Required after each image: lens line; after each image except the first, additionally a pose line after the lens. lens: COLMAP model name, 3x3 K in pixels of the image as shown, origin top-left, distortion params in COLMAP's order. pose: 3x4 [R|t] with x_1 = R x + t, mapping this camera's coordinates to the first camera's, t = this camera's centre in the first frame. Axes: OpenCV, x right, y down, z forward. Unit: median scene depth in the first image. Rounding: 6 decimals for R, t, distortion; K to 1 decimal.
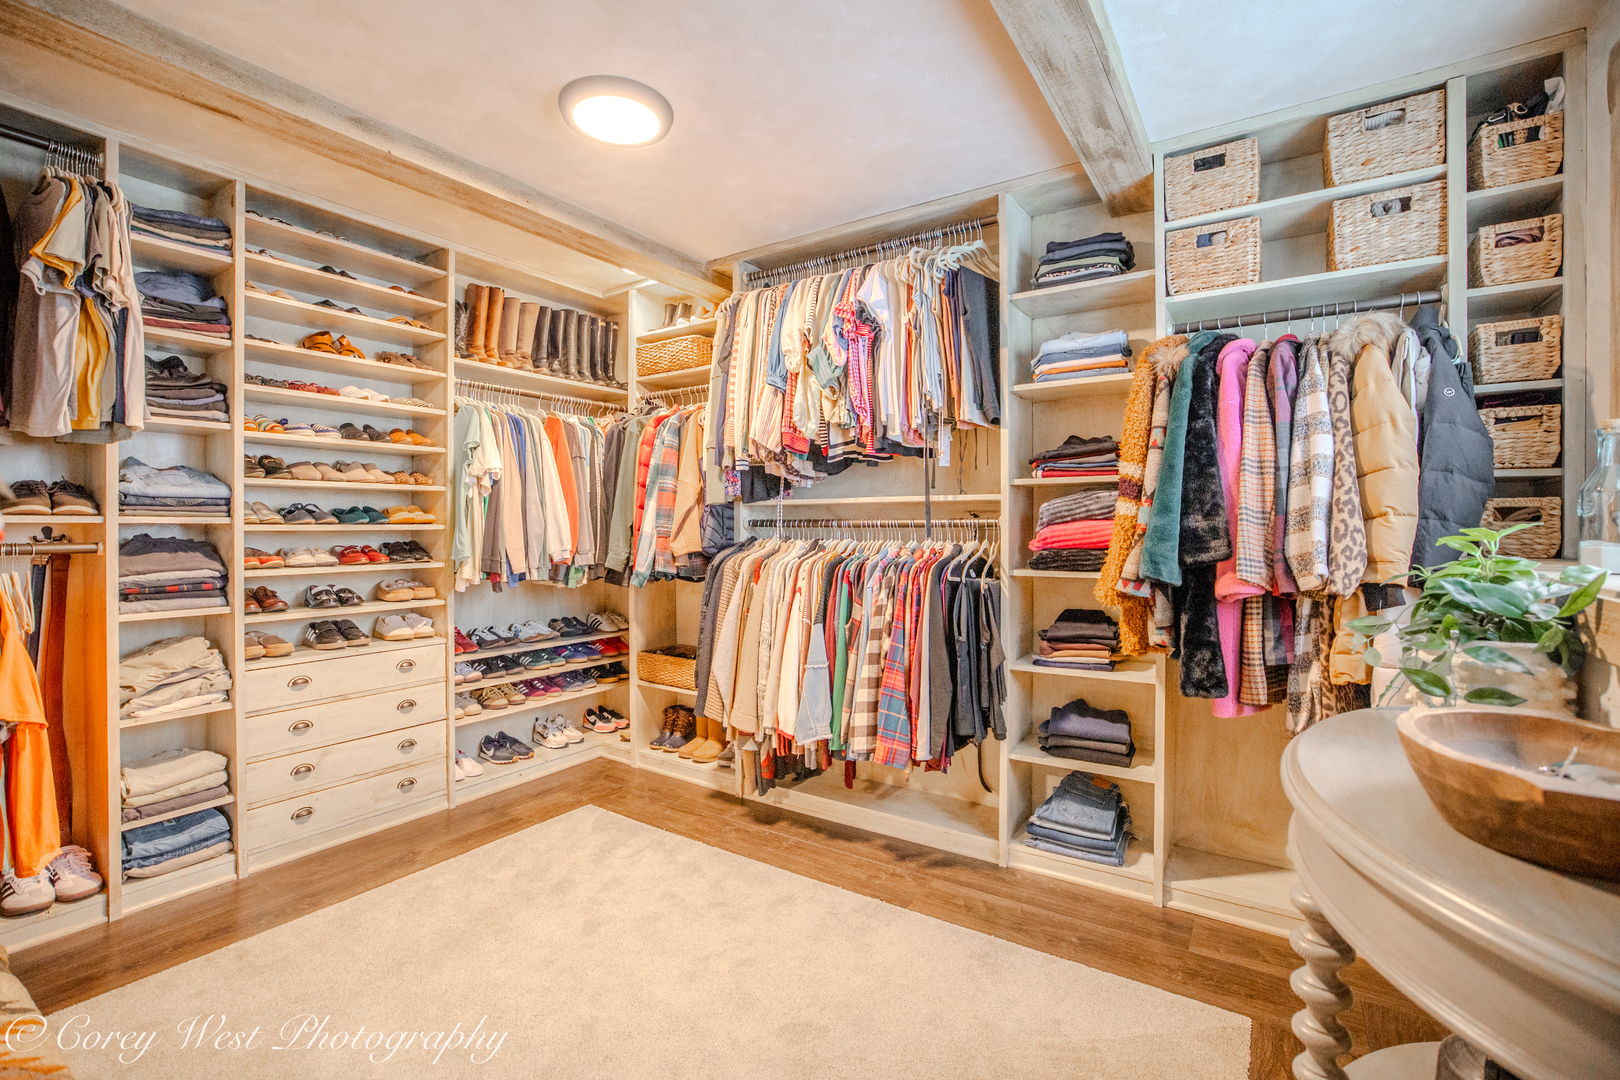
lens RADIAL K [[704.8, 0, 809.4], [0, 704.8, 531.7], [0, 0, 1]] dist [-0.034861, 0.007409]
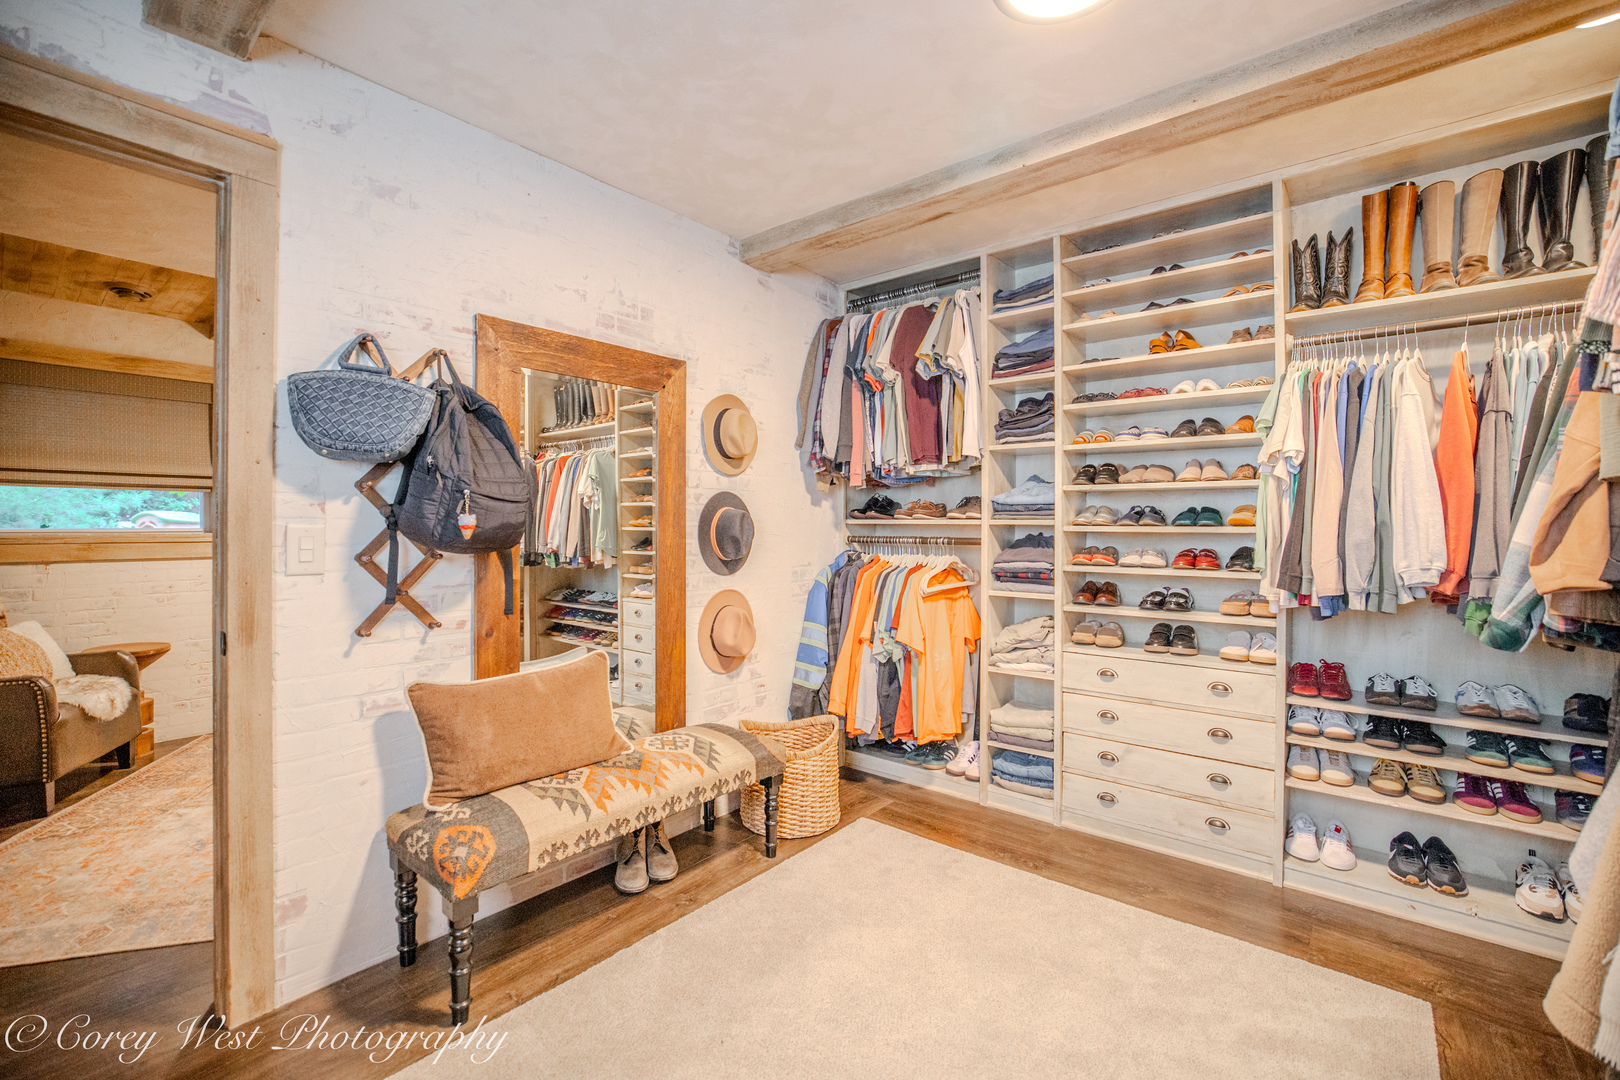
lens RADIAL K [[704.8, 0, 807.4], [0, 704.8, 528.6], [0, 0, 1]] dist [-0.034861, 0.007409]
pose [[-0.111930, 0.004455, -0.993706, 0.358059], [-0.014654, 0.999874, 0.006133, -0.005691], [0.993608, 0.015248, -0.111851, 0.613101]]
